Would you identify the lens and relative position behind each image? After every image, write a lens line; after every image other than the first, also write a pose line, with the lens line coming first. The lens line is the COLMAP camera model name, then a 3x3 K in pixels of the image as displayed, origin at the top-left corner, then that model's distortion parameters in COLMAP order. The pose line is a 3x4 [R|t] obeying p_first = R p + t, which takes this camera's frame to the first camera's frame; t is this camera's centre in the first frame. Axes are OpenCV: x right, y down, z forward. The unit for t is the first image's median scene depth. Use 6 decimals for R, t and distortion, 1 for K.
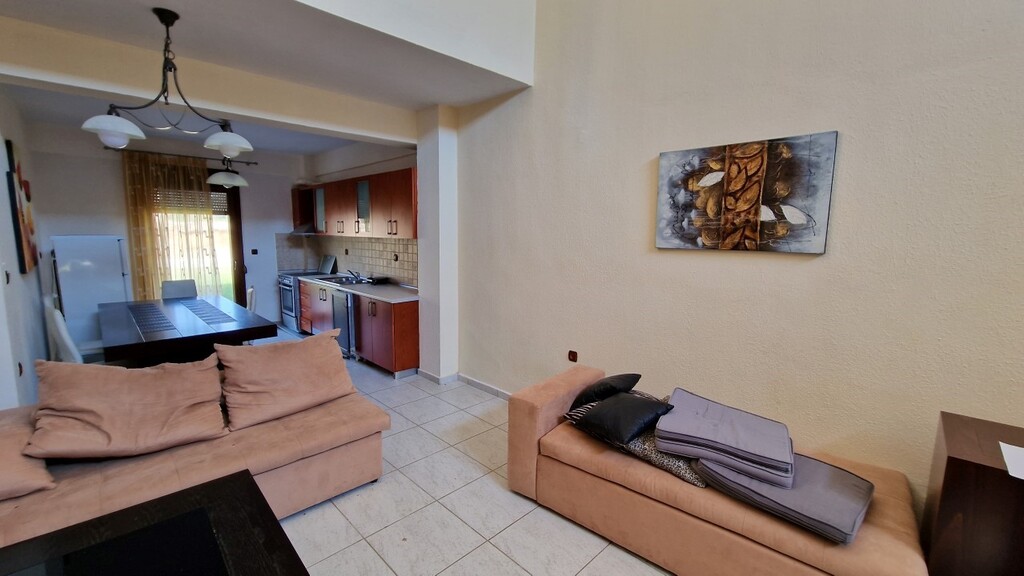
lens RADIAL K [[419.8, 0, 511.6], [0, 419.8, 287.8], [0, 0, 1]] dist [-0.000936, -0.002151]
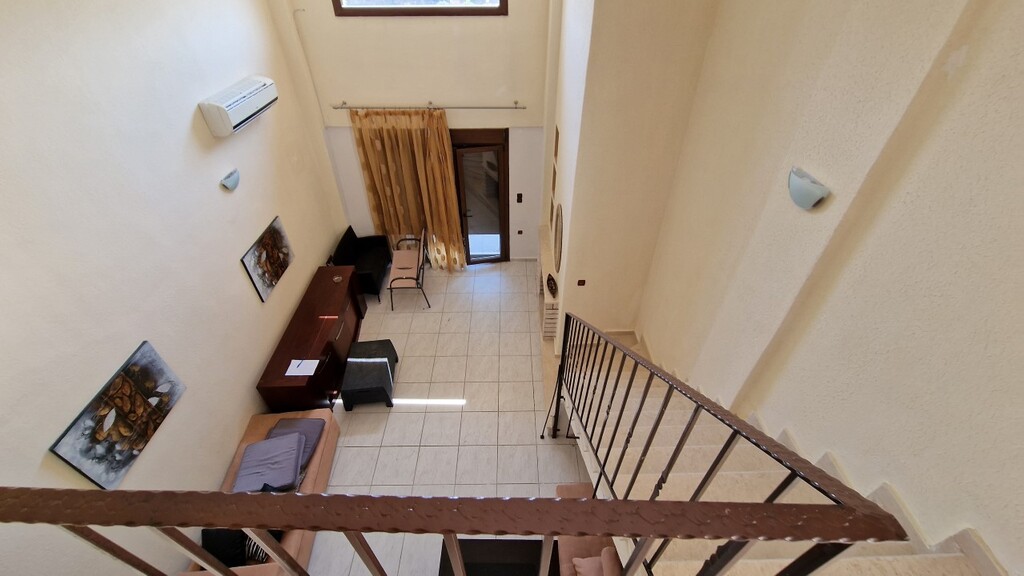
lens RADIAL K [[419.8, 0, 513.9], [0, 419.8, 288.8], [0, 0, 1]] dist [-0.000936, -0.002151]
pose [[-0.715534, -0.457875, 0.527600, -0.748266], [0.083655, 0.693651, 0.715437, -1.189617], [-0.693551, 0.556056, -0.458027, 0.510406]]
